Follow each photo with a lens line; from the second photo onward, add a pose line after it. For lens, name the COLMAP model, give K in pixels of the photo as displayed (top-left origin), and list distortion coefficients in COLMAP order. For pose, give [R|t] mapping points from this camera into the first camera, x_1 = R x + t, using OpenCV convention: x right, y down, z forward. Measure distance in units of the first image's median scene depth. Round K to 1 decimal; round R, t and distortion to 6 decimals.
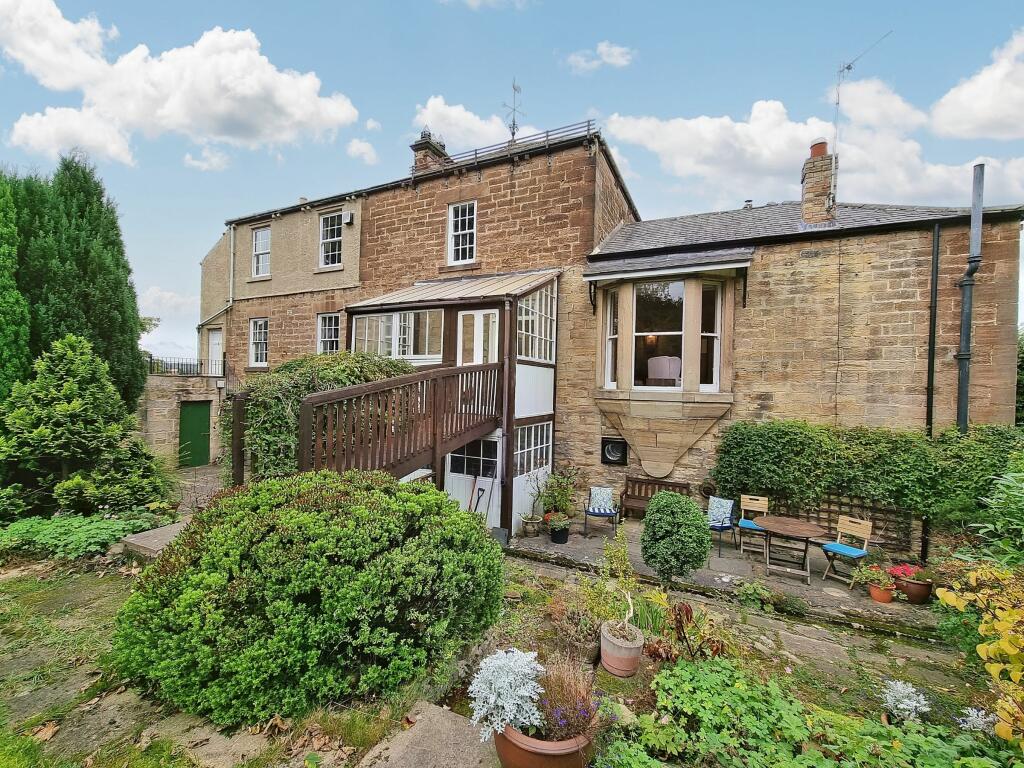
lens RADIAL K [[445.3, 0, 509.1], [0, 445.3, 391.2], [0, 0, 1]] dist [-0.004973, 0.000145]
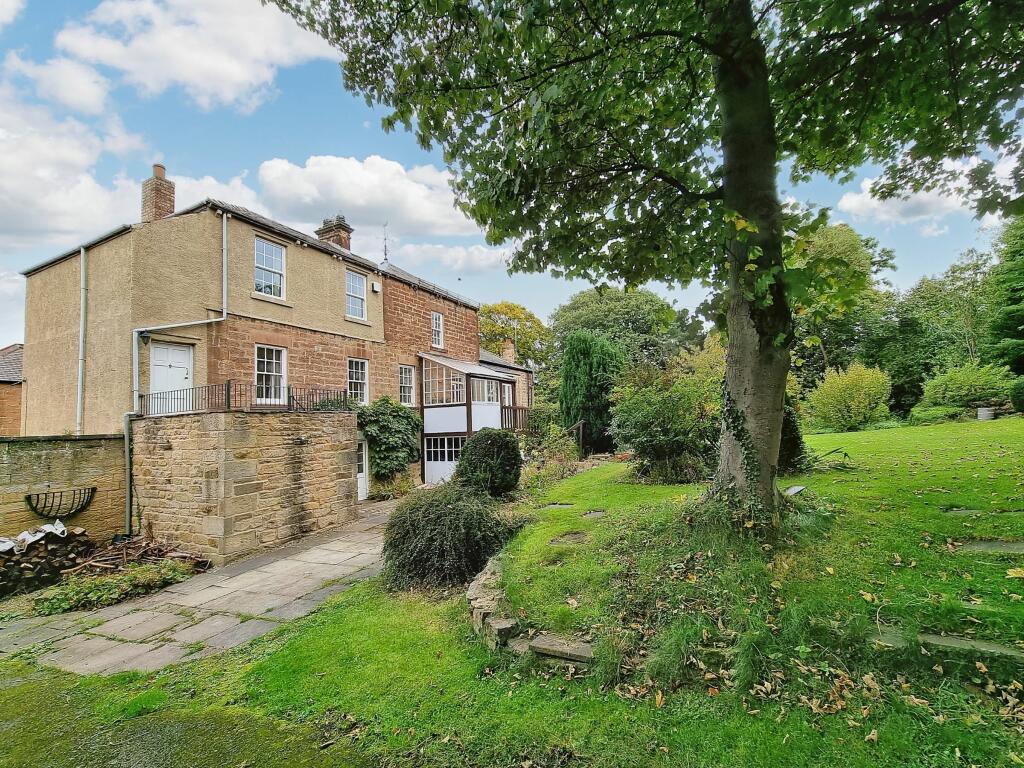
lens RADIAL K [[445.3, 0, 509.1], [0, 445.3, 391.2], [0, 0, 1]] dist [-0.004973, 0.000145]
pose [[0.020498, 0.049211, 0.998578, -2.049060], [0.049350, 0.997521, -0.050172, -0.019920], [-0.998571, 0.050308, 0.018018, 0.794102]]
